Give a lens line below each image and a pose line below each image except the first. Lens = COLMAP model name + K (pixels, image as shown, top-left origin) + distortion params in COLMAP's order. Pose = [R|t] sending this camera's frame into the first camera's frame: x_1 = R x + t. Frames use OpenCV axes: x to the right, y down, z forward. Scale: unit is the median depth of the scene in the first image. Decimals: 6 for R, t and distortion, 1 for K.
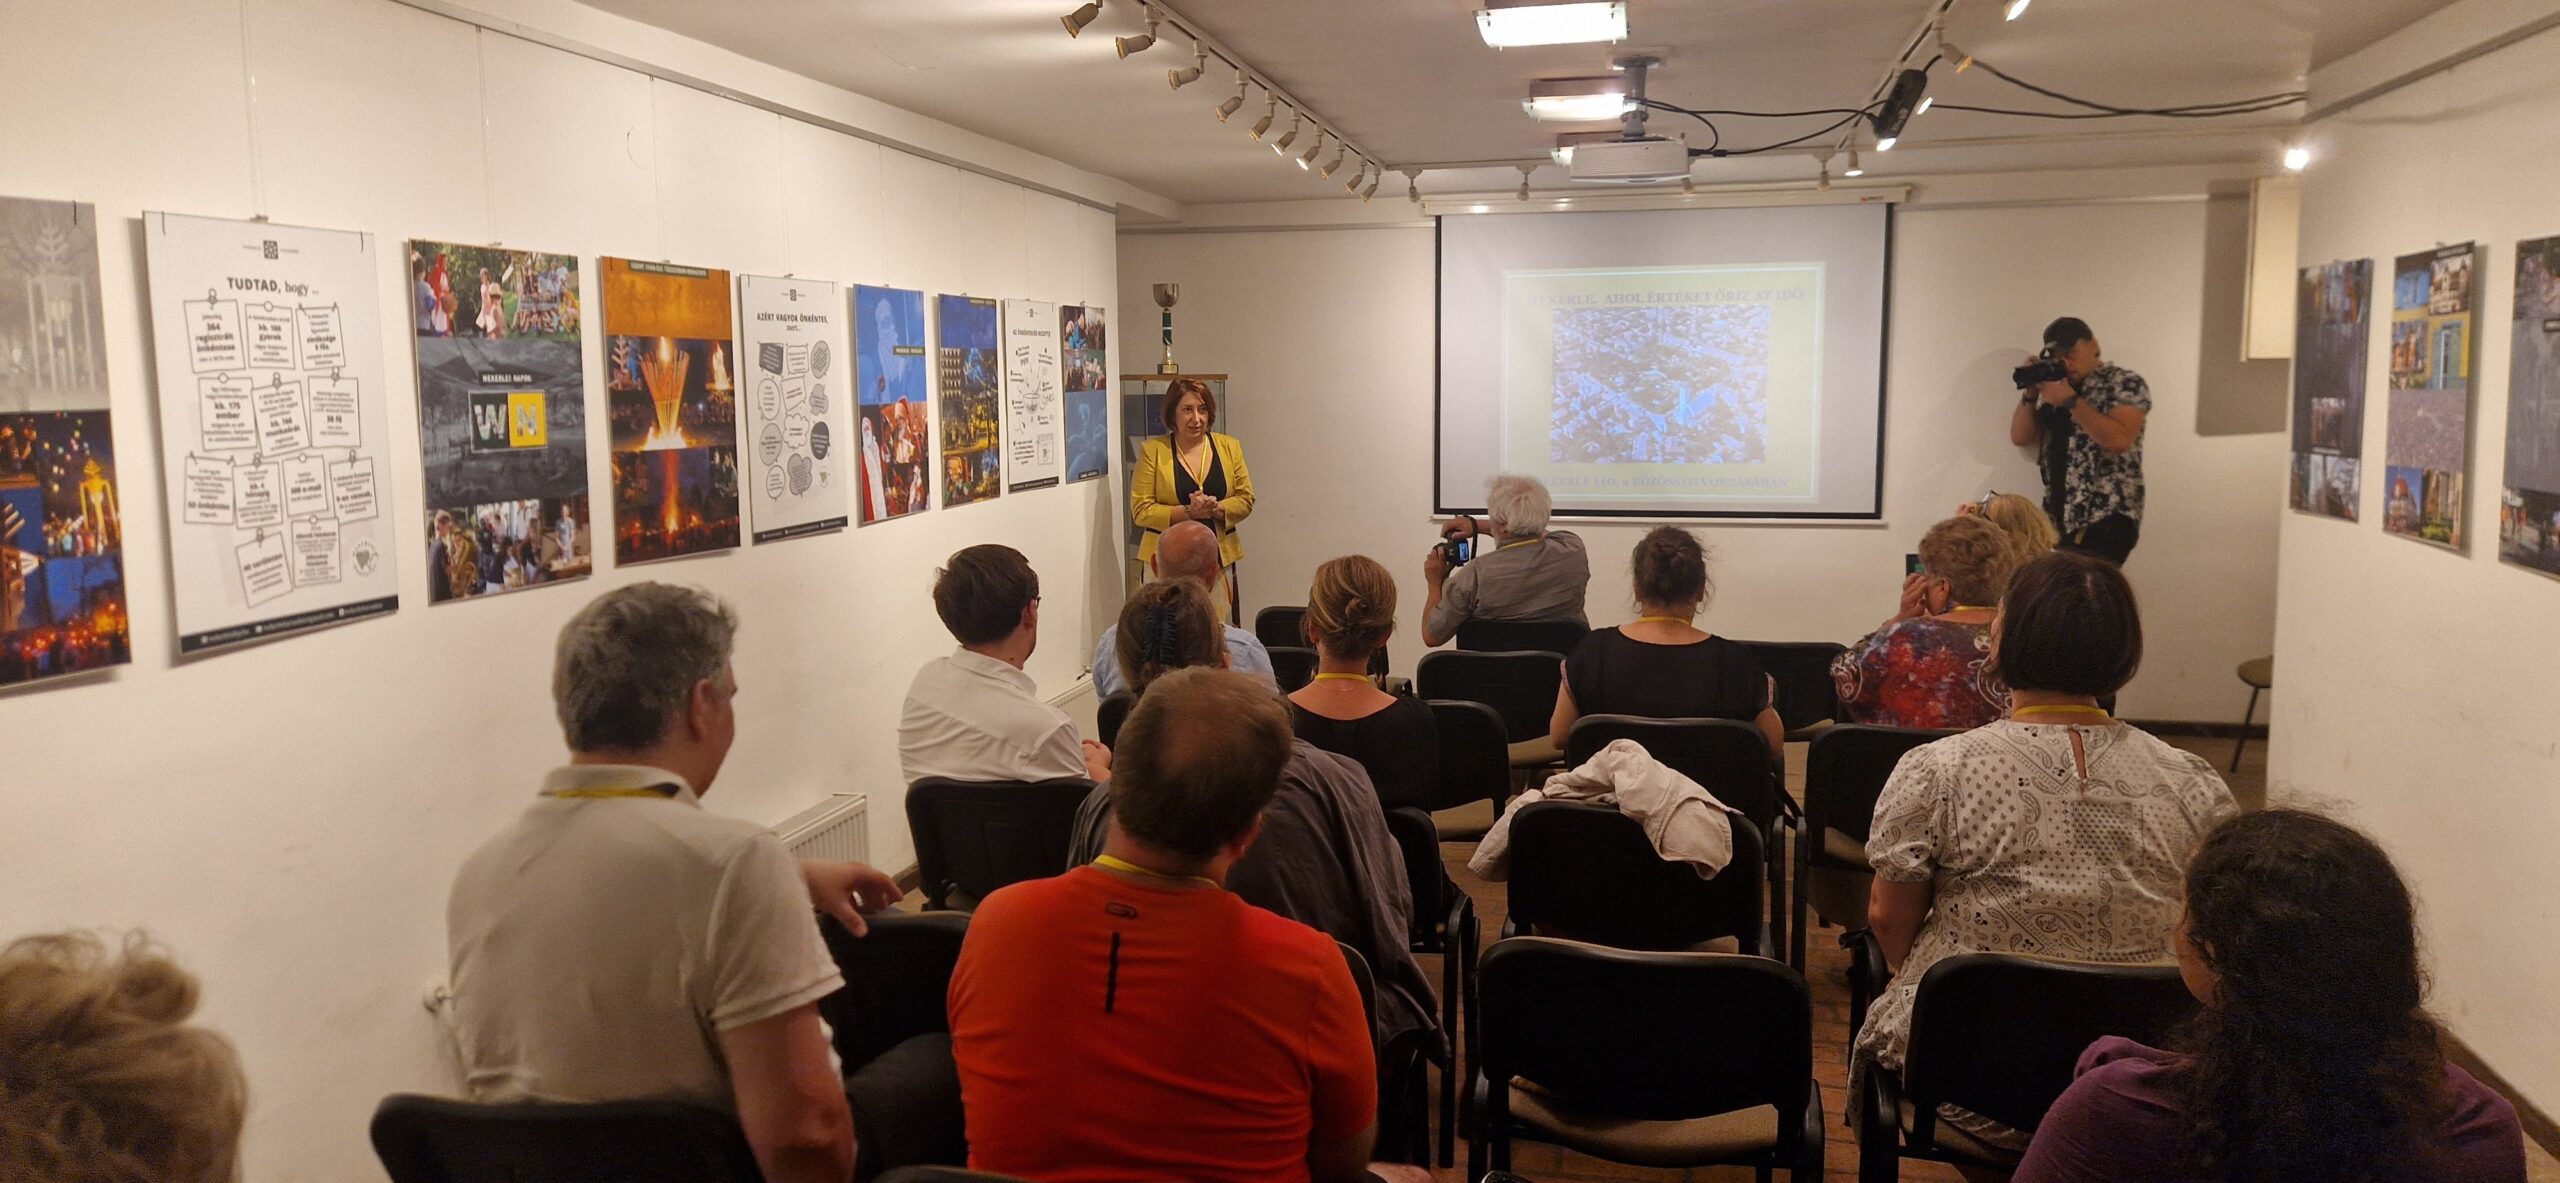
lens RADIAL K [[1719.5, 0, 1276.5], [0, 1719.5, 579.2], [0, 0, 1]] dist [0.085304, -0.079155]
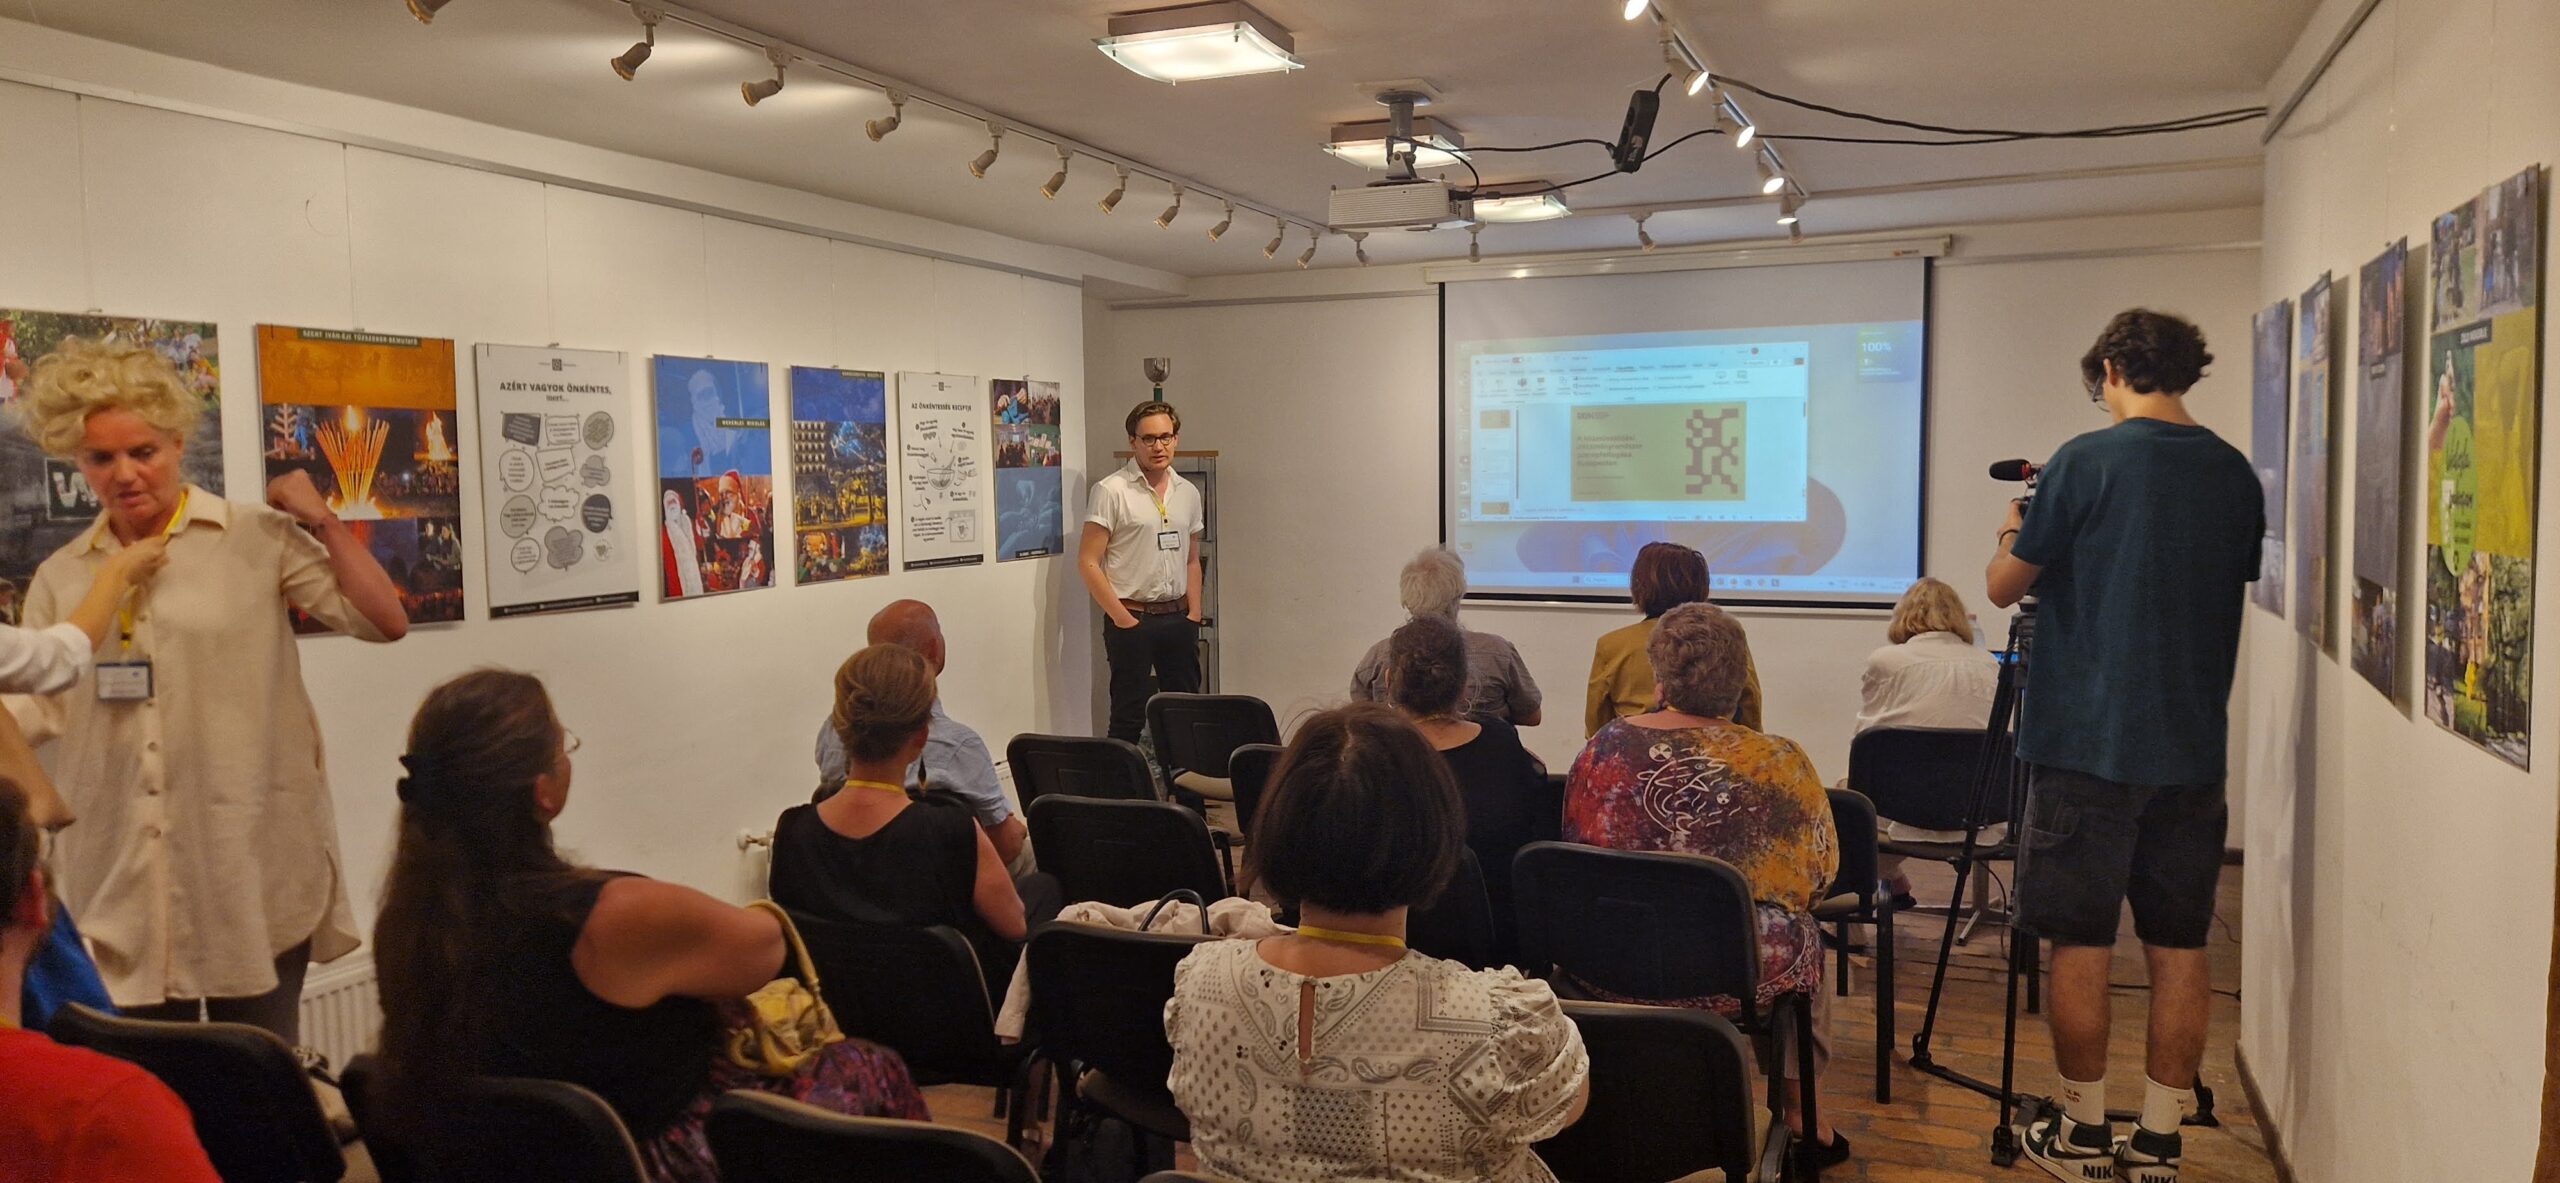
lens RADIAL K [[1728.7, 0, 1258.4], [0, 1728.7, 575.0], [0, 0, 1]] dist [0.087872, -0.078729]
pose [[0.984091, 0.007591, -0.177501, 0.310480], [-0.016899, 0.998556, -0.050988, -0.001747], [0.176858, 0.053176, 0.982799, 0.111848]]
